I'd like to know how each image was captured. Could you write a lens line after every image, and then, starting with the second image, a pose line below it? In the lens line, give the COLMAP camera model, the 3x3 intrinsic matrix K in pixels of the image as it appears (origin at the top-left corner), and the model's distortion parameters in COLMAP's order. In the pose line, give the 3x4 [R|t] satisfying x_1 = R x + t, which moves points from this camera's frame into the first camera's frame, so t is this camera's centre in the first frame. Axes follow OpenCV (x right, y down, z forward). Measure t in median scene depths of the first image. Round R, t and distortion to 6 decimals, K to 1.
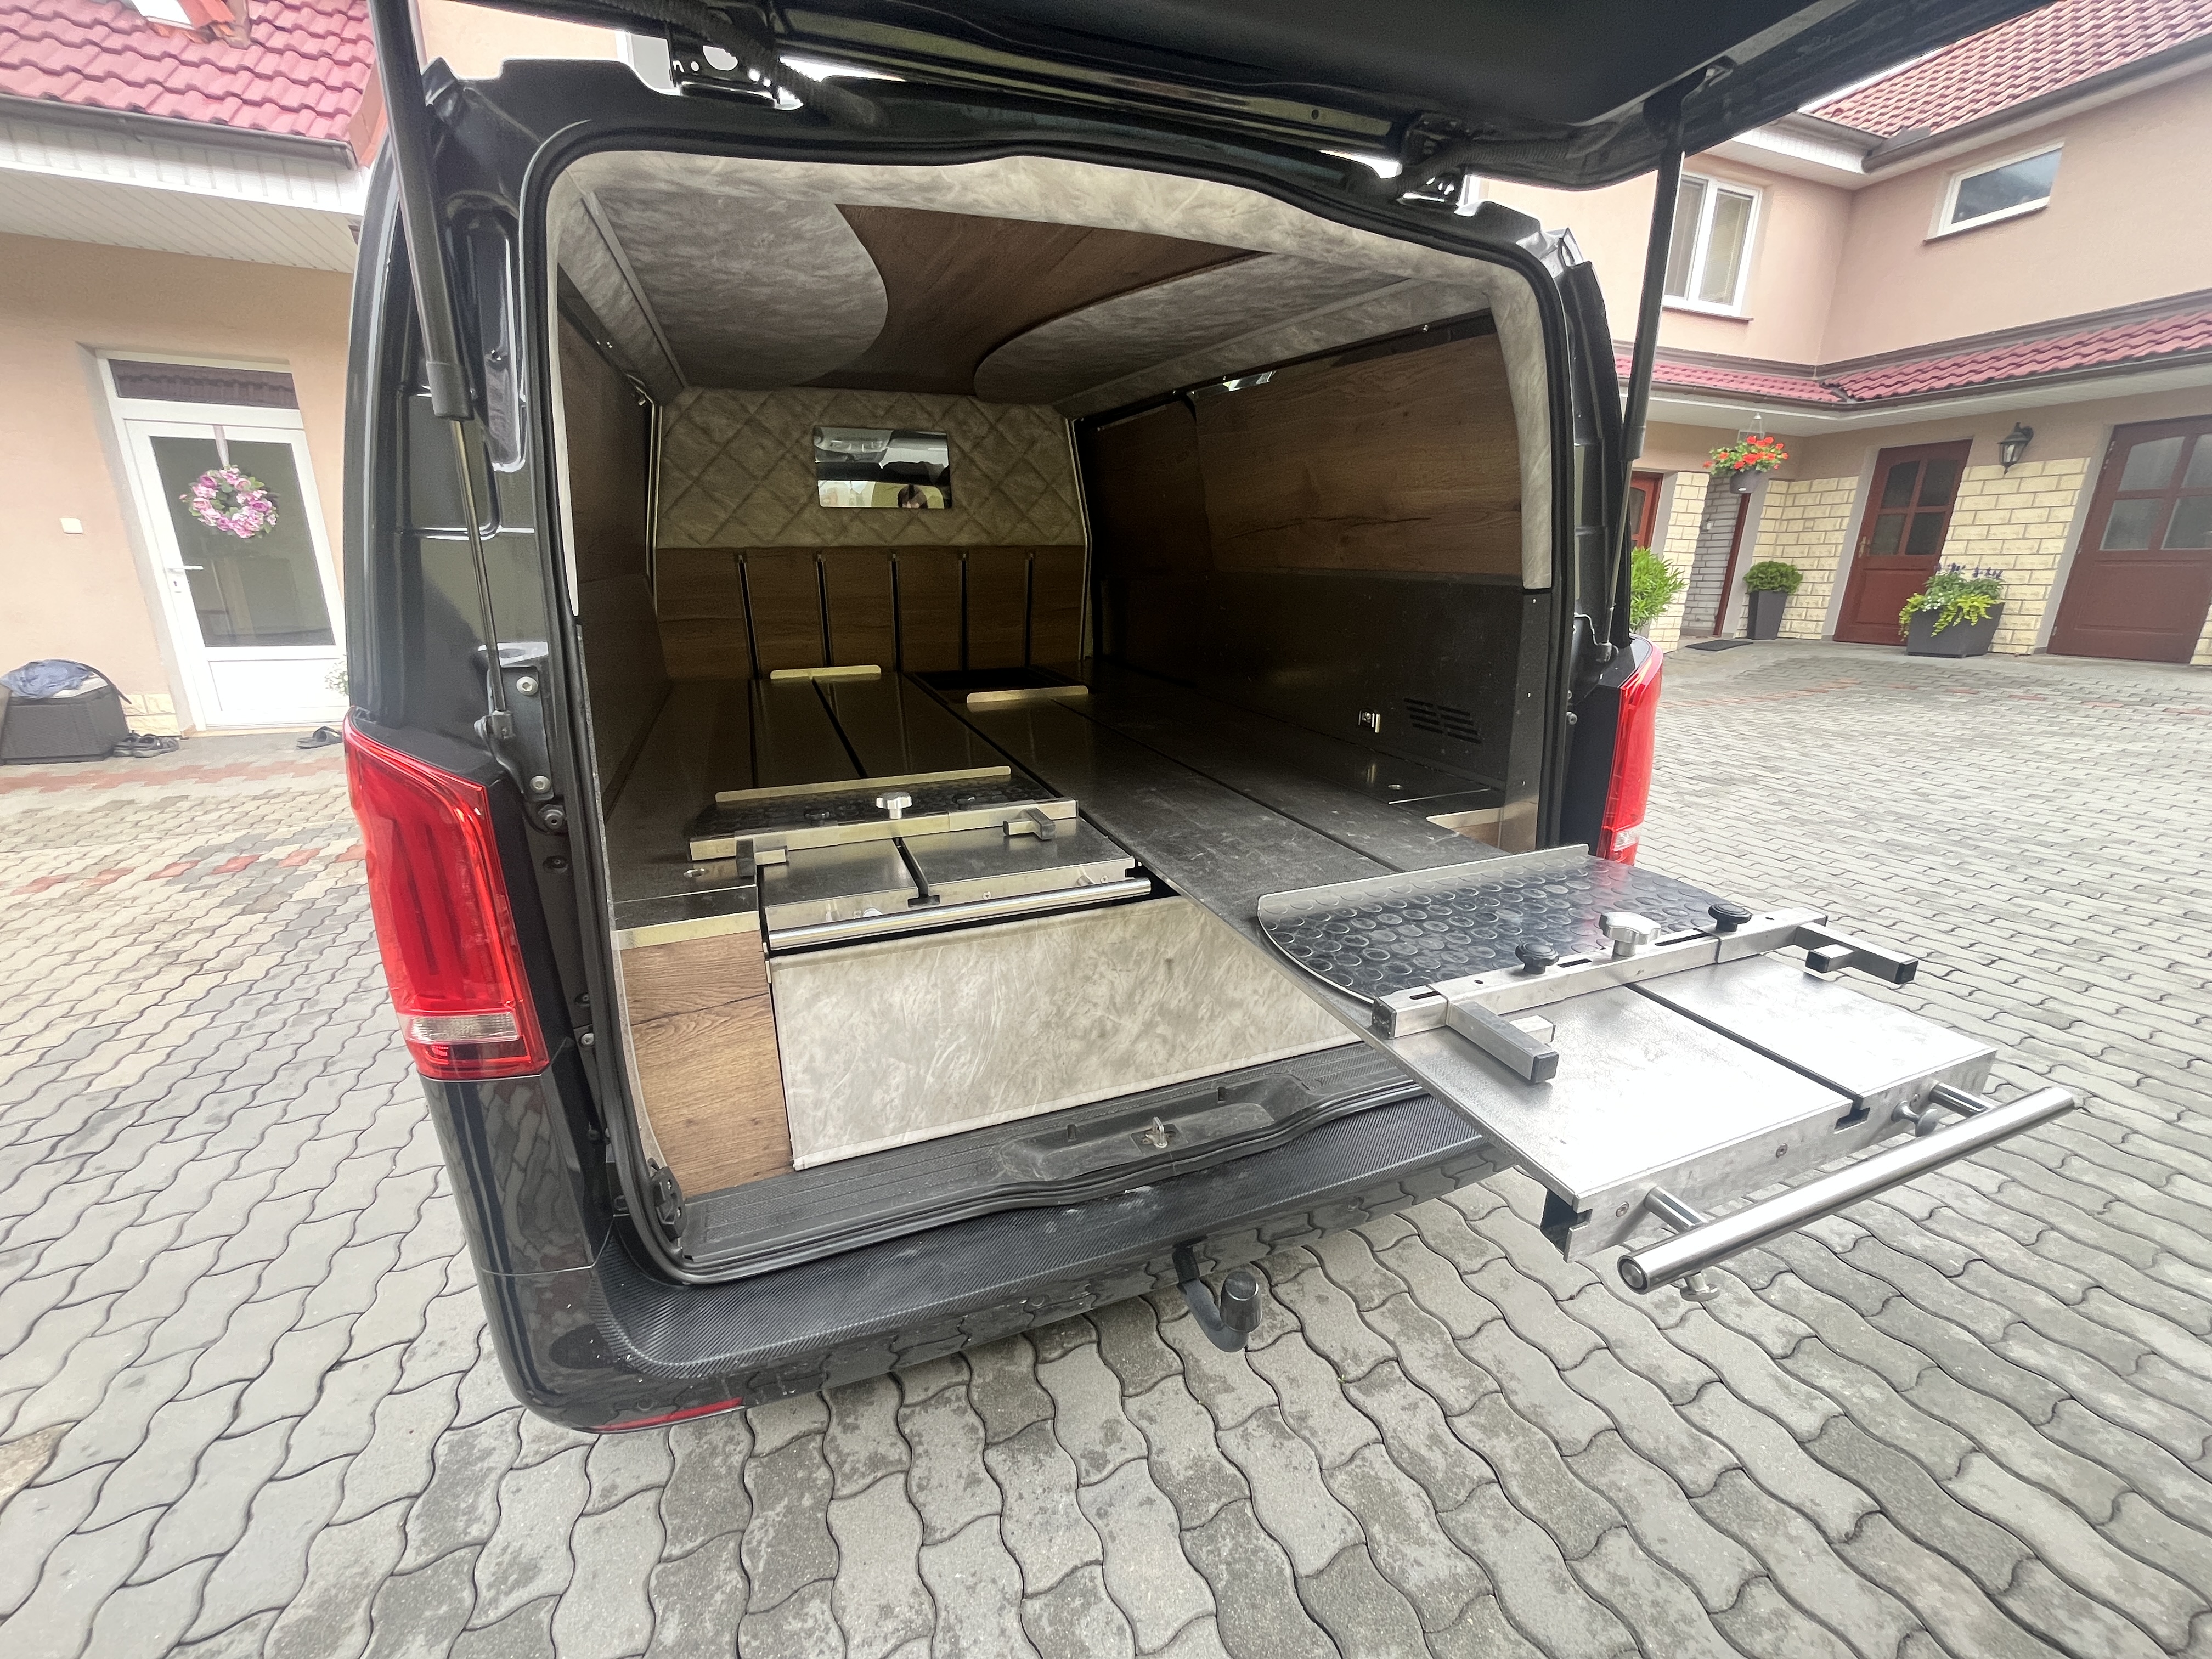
lens RADIAL K [[891.5, 0, 1106.5], [0, 891.5, 837.9], [0, 0, 1]] dist [-0.002264, -0.000483]
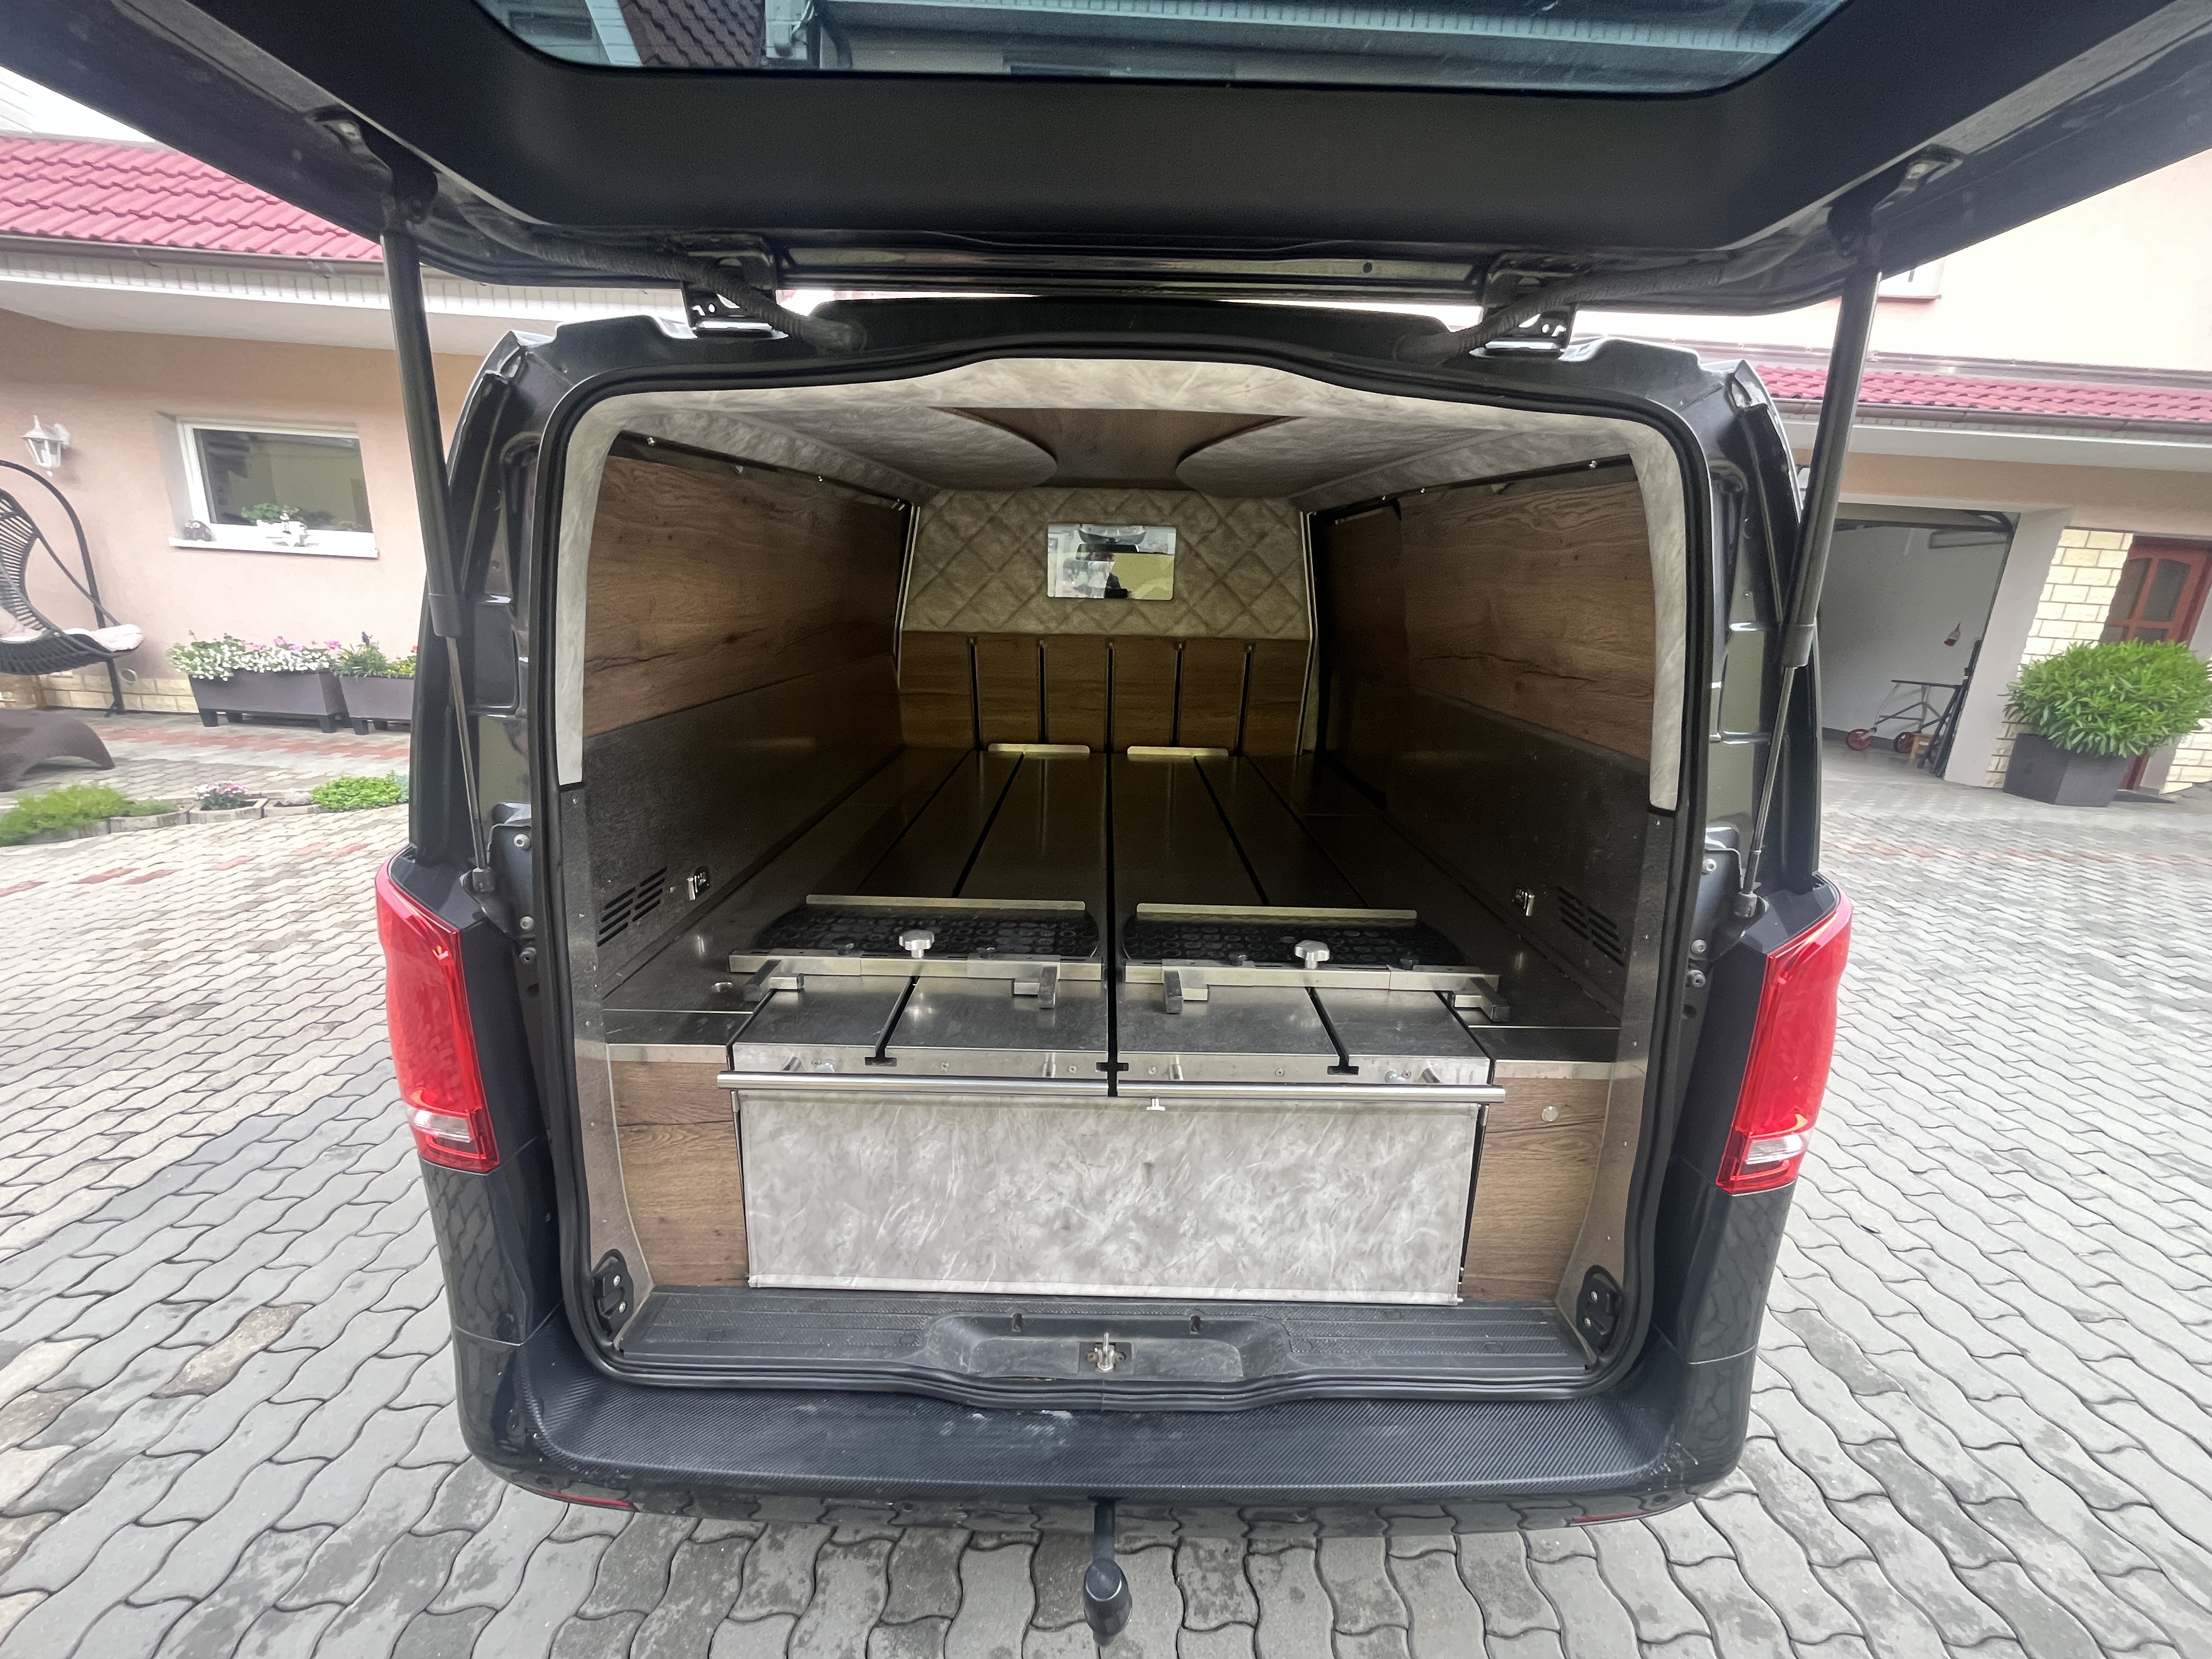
lens RADIAL K [[891.5, 0, 1105.9], [0, 891.5, 837.1], [0, 0, 1]] dist [-0.002264, -0.000483]
pose [[0.931414, 0.125627, -0.341592, 0.302064], [-0.140060, 0.989983, -0.017815, -0.173670], [0.335933, 0.064437, 0.939679, 0.107358]]
